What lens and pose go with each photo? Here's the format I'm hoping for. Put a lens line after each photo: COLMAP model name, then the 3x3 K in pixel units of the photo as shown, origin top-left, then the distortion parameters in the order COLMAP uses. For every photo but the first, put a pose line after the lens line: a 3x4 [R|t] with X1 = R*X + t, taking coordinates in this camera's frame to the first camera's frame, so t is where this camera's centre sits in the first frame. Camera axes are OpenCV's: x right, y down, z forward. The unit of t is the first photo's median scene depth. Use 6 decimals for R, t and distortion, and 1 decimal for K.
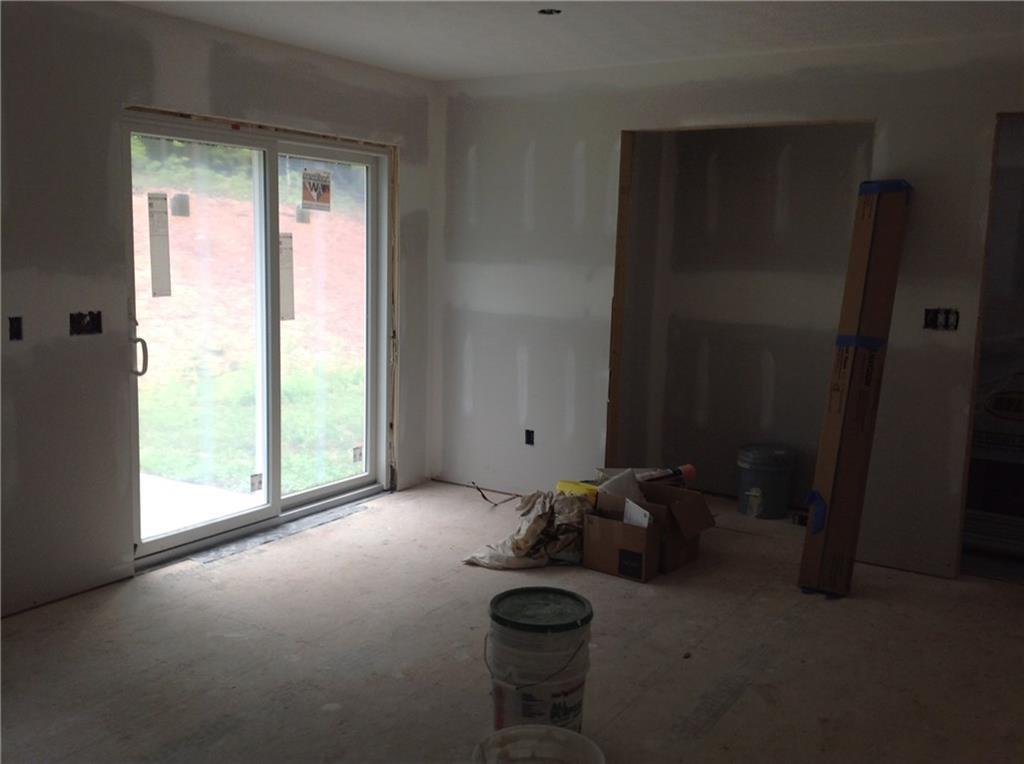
lens RADIAL K [[1008.3, 0, 512.0], [0, 1008.3, 382.0], [0, 0, 1]] dist [0.095305, -0.004467]
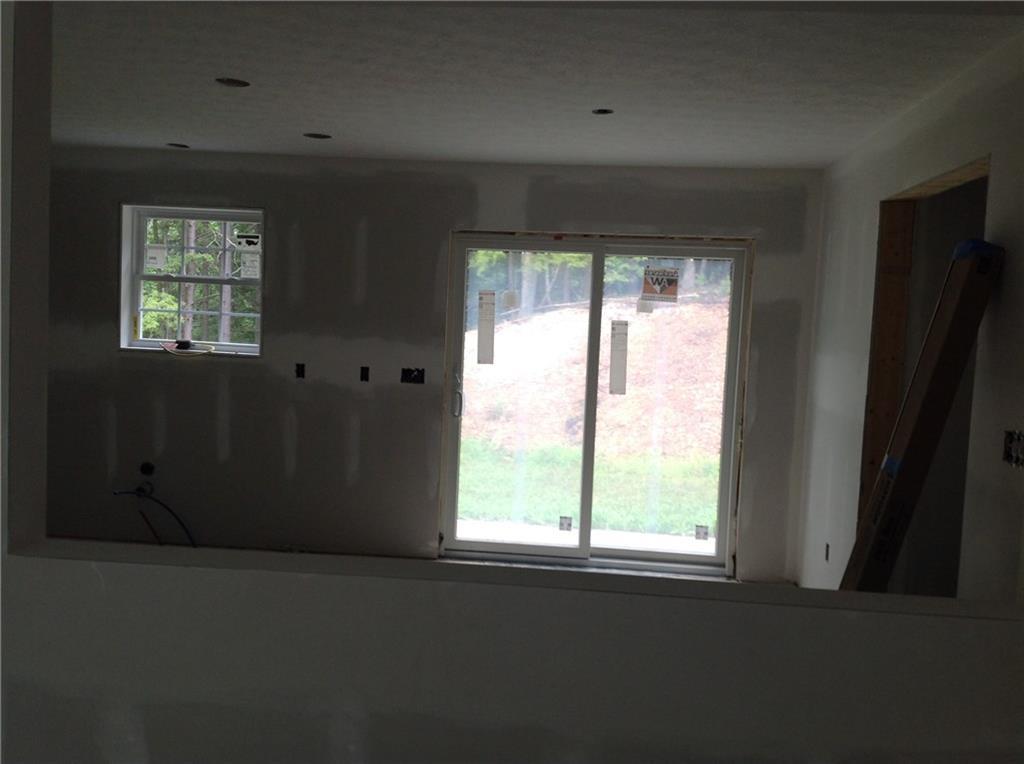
lens RADIAL K [[1053.0, 0, 512.0], [0, 1053.0, 382.0], [0, 0, 1]] dist [0.254709, 0.002215]
pose [[0.429168, 0.052620, -0.901690, 0.837413], [-0.156678, 0.987504, -0.016944, -0.035820], [0.889532, 0.148547, 0.432050, 0.367325]]
